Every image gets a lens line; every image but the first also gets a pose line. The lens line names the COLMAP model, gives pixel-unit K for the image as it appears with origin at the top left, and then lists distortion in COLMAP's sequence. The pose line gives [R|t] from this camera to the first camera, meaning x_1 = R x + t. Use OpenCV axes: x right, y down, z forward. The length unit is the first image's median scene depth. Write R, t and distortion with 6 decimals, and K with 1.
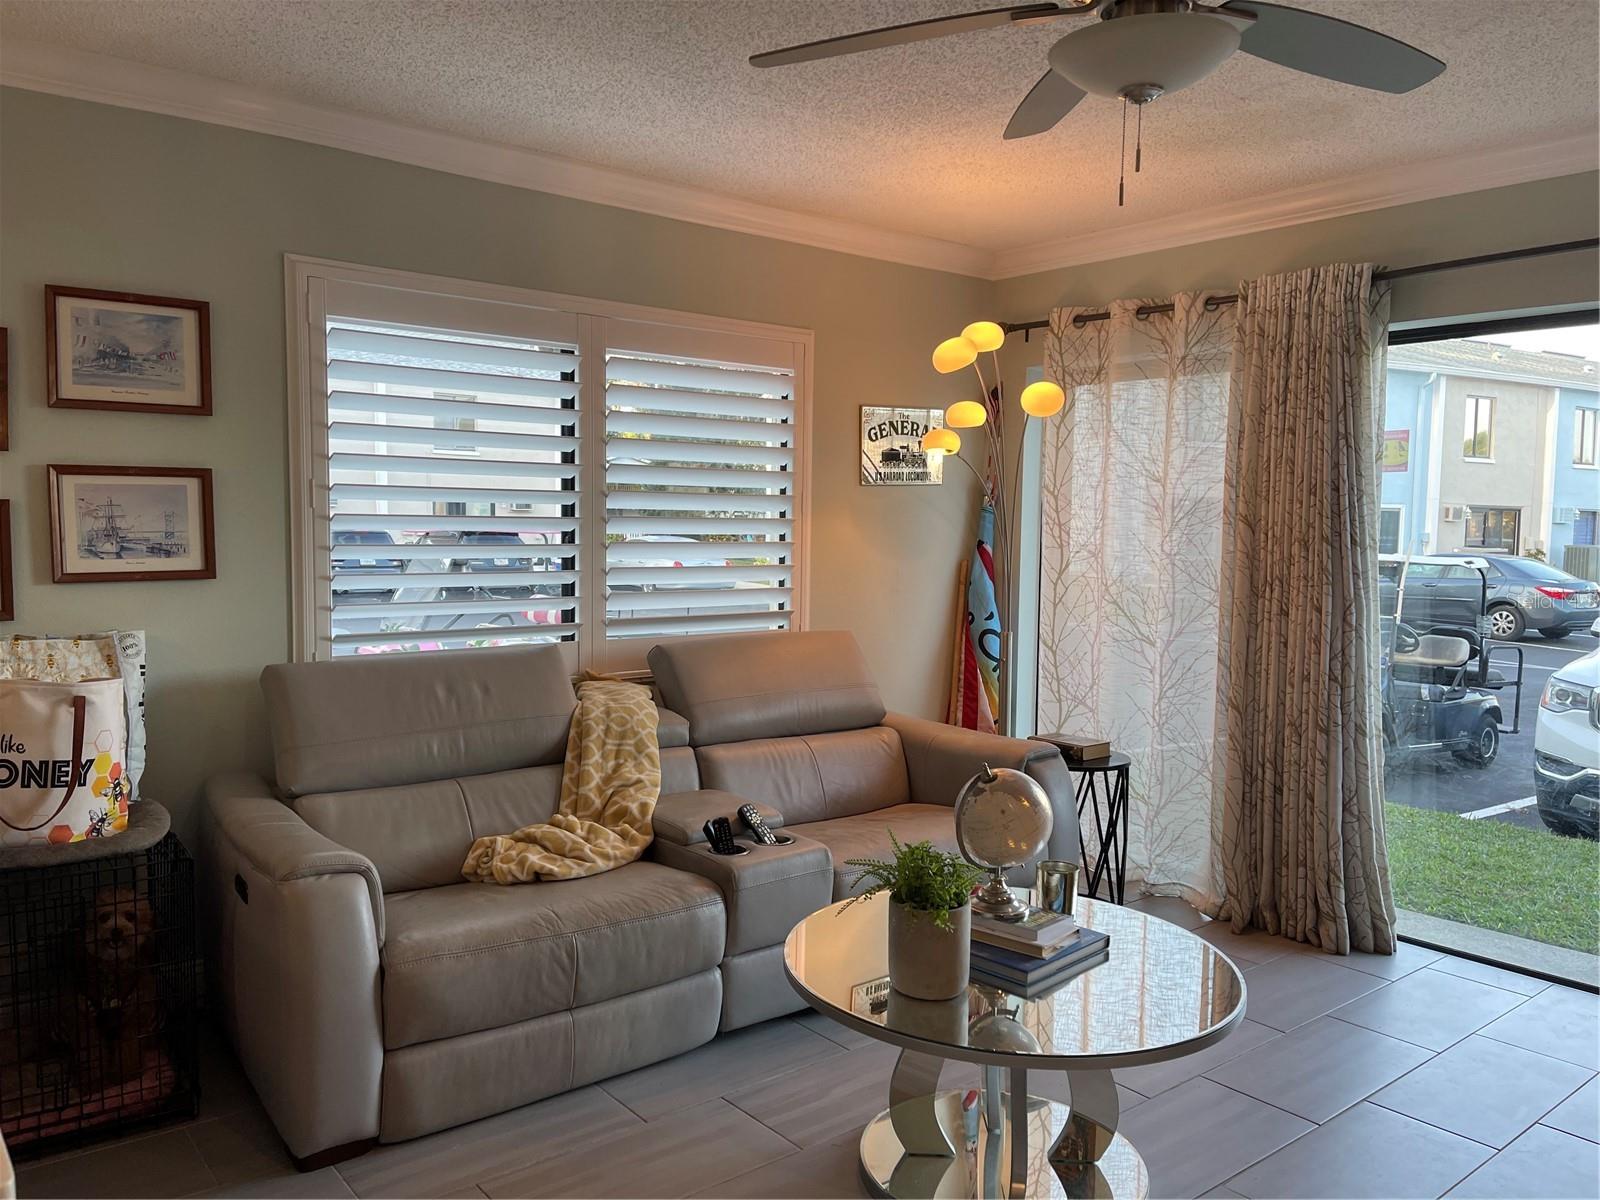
lens RADIAL K [[1207.5, 0, 787.4], [0, 1207.5, 608.7], [0, 0, 1]] dist [0.090242, -0.105410]
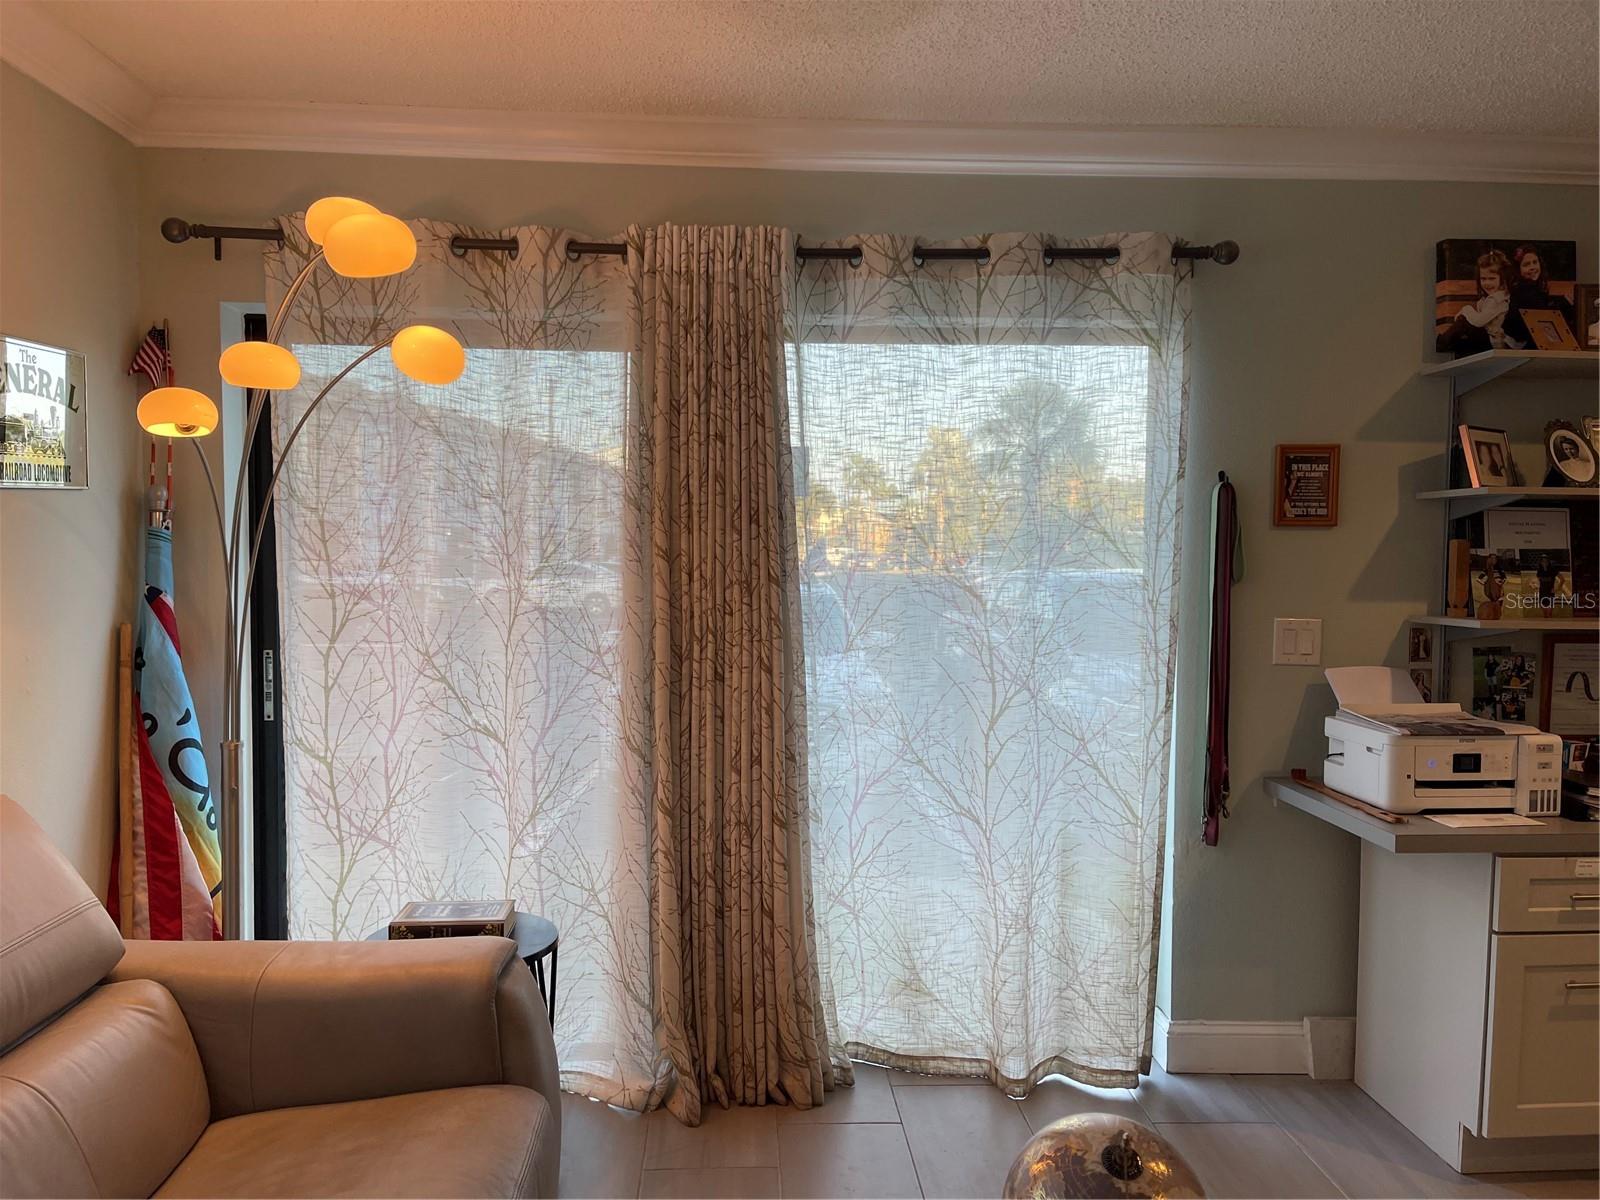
lens RADIAL K [[1207.5, 0, 787.4], [0, 1207.5, 608.7], [0, 0, 1]] dist [0.090242, -0.105410]
pose [[0.595408, -0.050084, 0.801861, -0.161523], [0.058648, 0.998102, 0.018794, -0.049078], [-0.801280, 0.035838, 0.597215, 0.499588]]
